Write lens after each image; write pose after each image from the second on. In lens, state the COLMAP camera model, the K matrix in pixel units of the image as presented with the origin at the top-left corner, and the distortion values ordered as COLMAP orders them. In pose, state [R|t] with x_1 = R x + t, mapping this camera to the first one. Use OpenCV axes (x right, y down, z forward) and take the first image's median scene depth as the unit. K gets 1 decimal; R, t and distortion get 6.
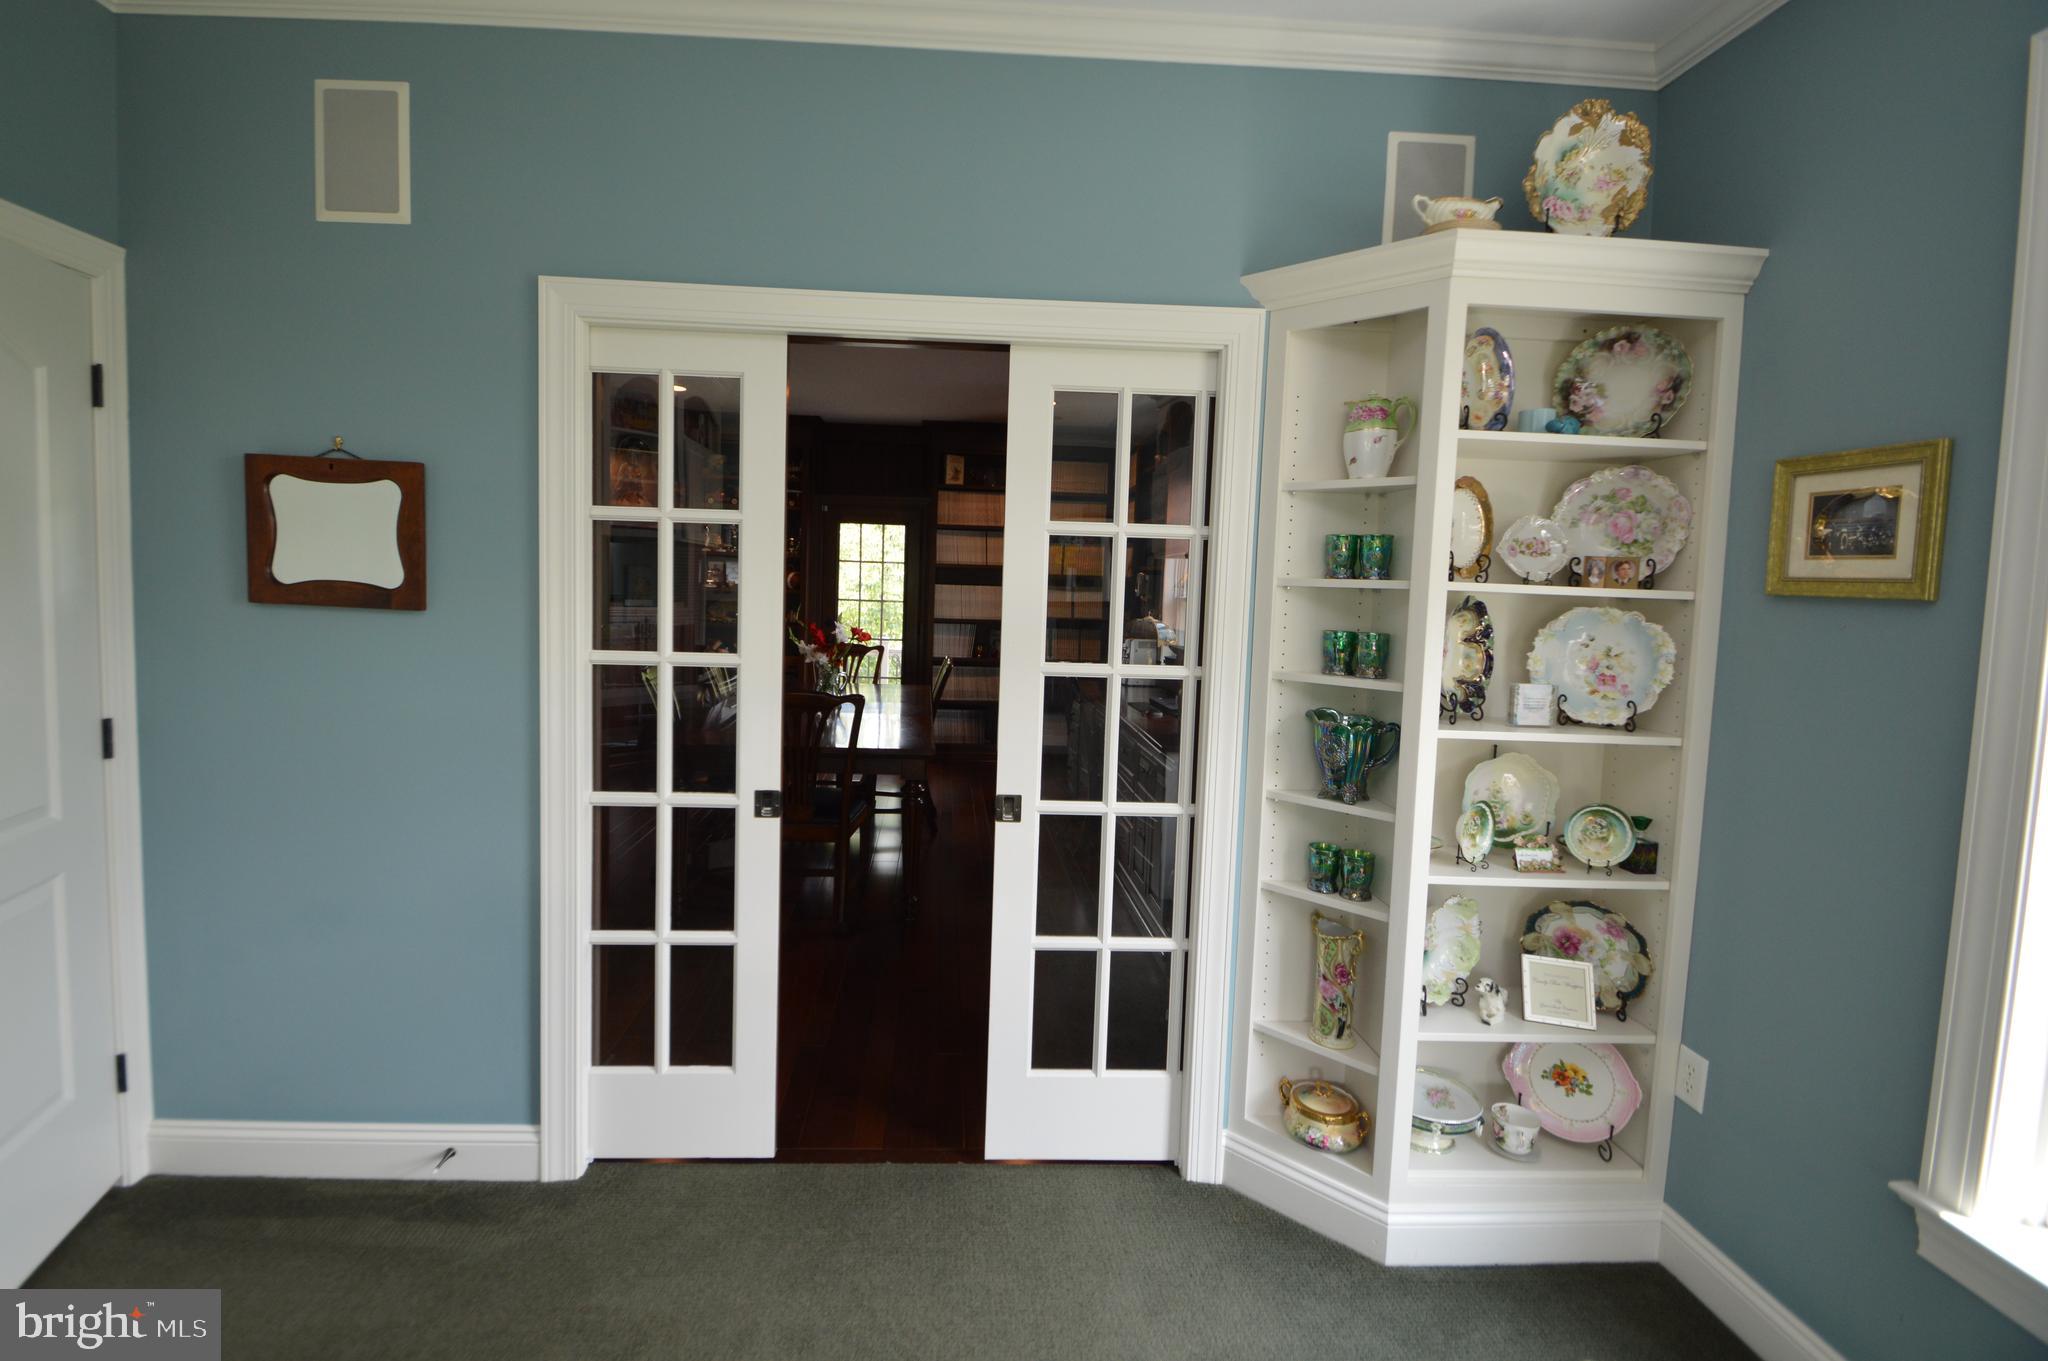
lens RADIAL K [[916.0, 0, 1021.5], [0, 916.0, 658.4], [0, 0, 1]] dist [-0.004376, -0.000374]
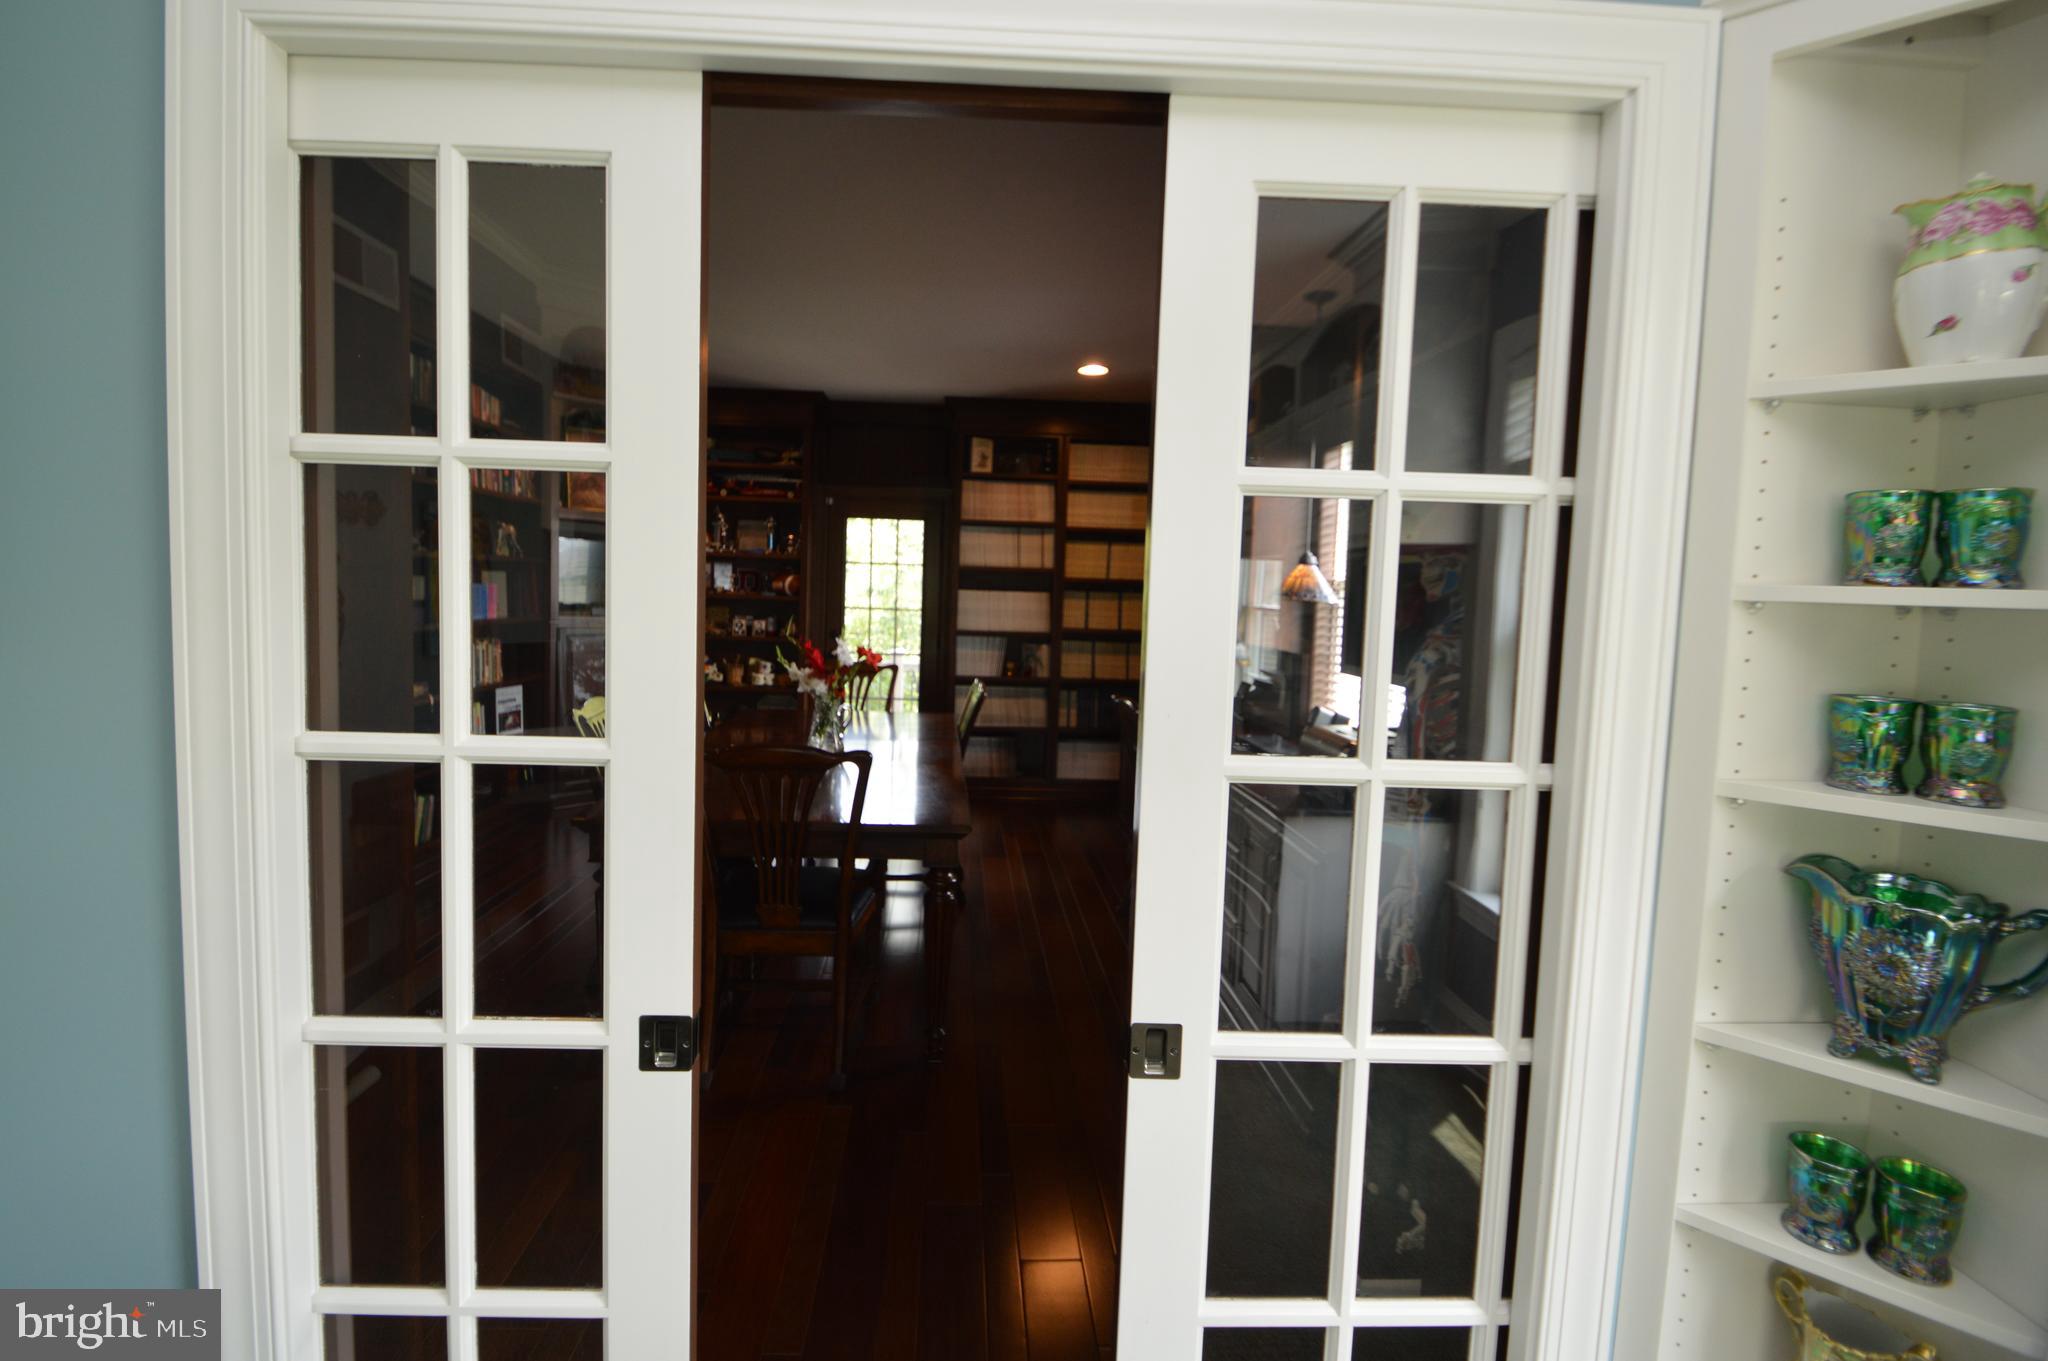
lens RADIAL K [[916.0, 0, 1028.4], [0, 916.0, 663.0], [0, 0, 1]] dist [-0.004376, -0.000374]
pose [[0.999975, 0.001579, -0.006905, -0.079292], [-0.001576, 0.999999, 0.000338, -0.045224], [0.006906, -0.000327, 0.999976, 0.506618]]
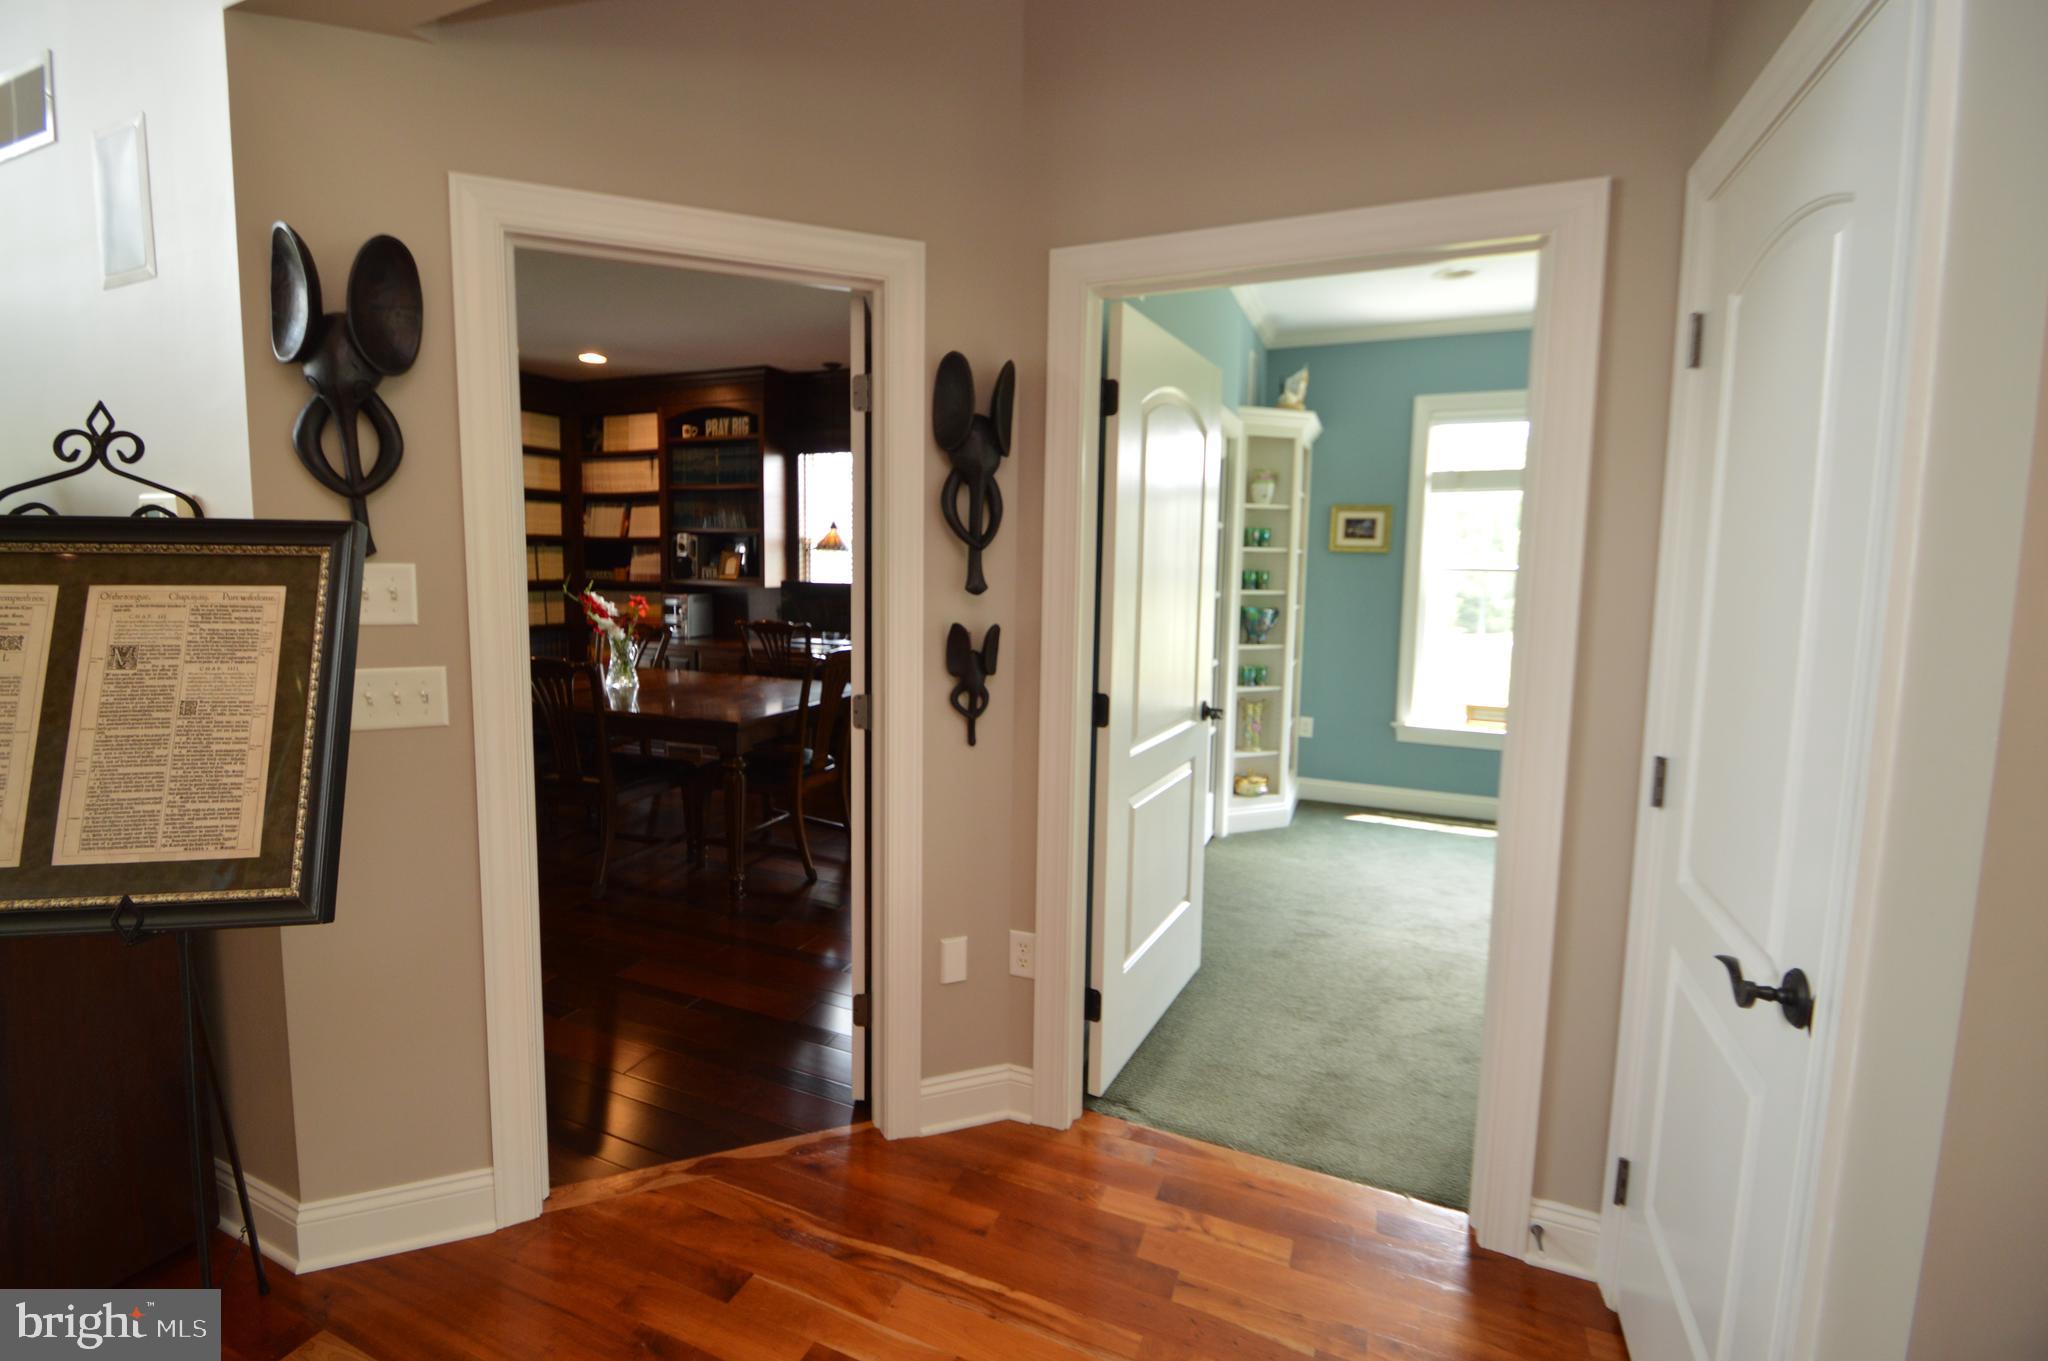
lens RADIAL K [[916.0, 0, 975.5], [0, 916.0, 655.0], [0, 0, 1]] dist [-0.004376, -0.000374]
pose [[0.457538, -0.123867, 0.880520, -1.986924], [0.073668, 0.992126, 0.101287, -0.102638], [-0.886133, 0.018524, 0.463060, 0.567414]]
